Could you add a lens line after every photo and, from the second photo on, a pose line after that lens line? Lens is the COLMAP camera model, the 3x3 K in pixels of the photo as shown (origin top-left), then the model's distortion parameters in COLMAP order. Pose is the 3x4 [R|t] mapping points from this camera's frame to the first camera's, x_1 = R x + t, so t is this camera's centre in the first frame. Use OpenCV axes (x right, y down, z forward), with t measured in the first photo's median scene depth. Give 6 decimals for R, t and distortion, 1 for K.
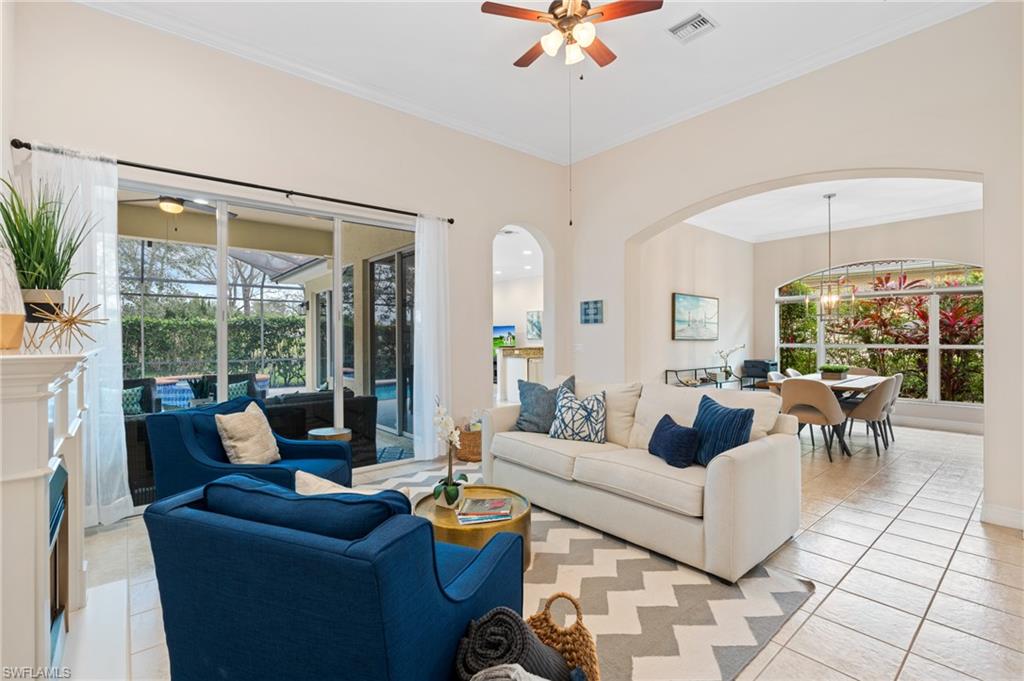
lens RADIAL K [[460.7, 0, 514.0], [0, 460.7, 340.4], [0, 0, 1]] dist [-0.008240, 0.001847]
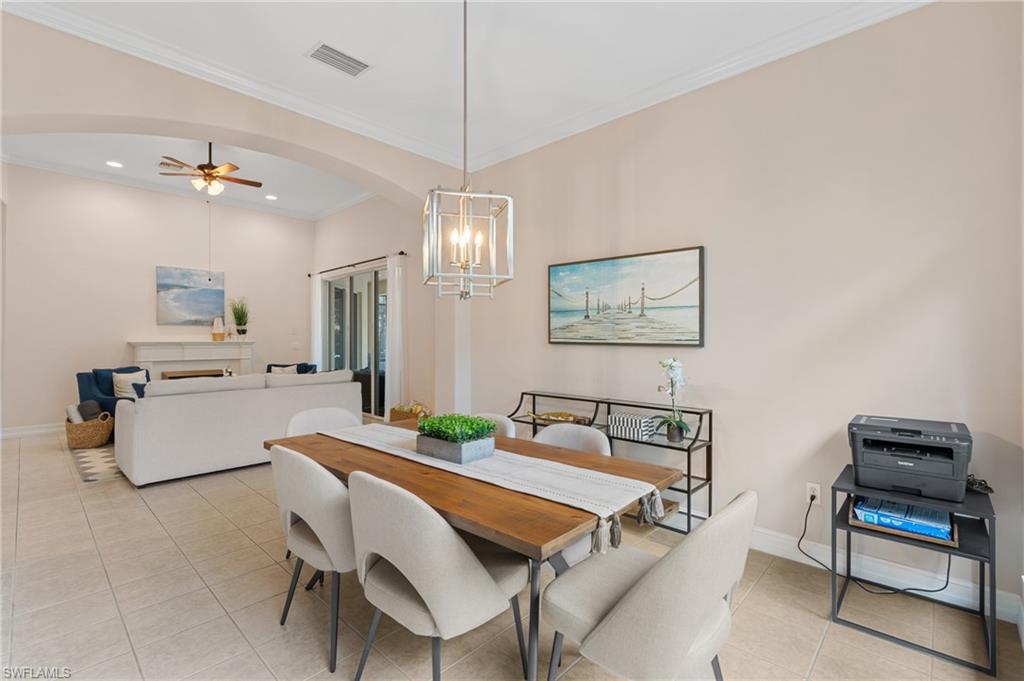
lens RADIAL K [[460.7, 0, 511.1], [0, 460.7, 341.0], [0, 0, 1]] dist [-0.008240, 0.001847]
pose [[0.109467, 0.008005, -0.993958, 1.561243], [-0.007342, 0.999947, 0.007244, -0.015404], [0.993963, 0.006505, 0.109519, 1.467241]]
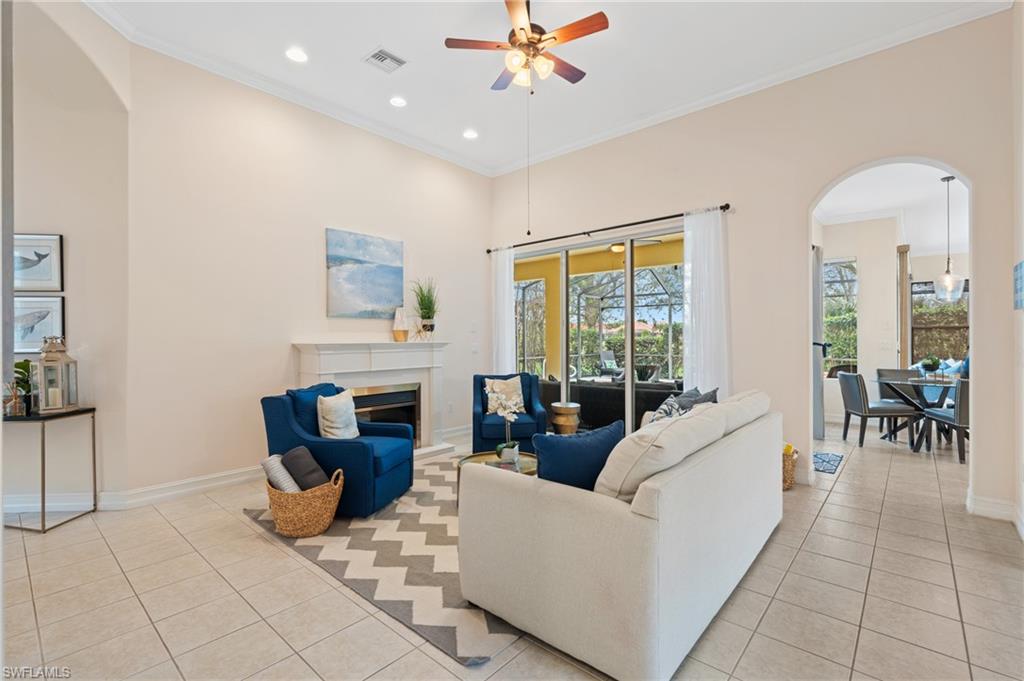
lens RADIAL K [[460.7, 0, 512.7], [0, 460.7, 341.8], [0, 0, 1]] dist [-0.008240, 0.001847]
pose [[0.139843, 0.011971, -0.990101, 0.862539], [-0.005111, 0.999922, 0.011367, -0.007561], [0.990161, 0.003471, 0.139893, 0.585445]]
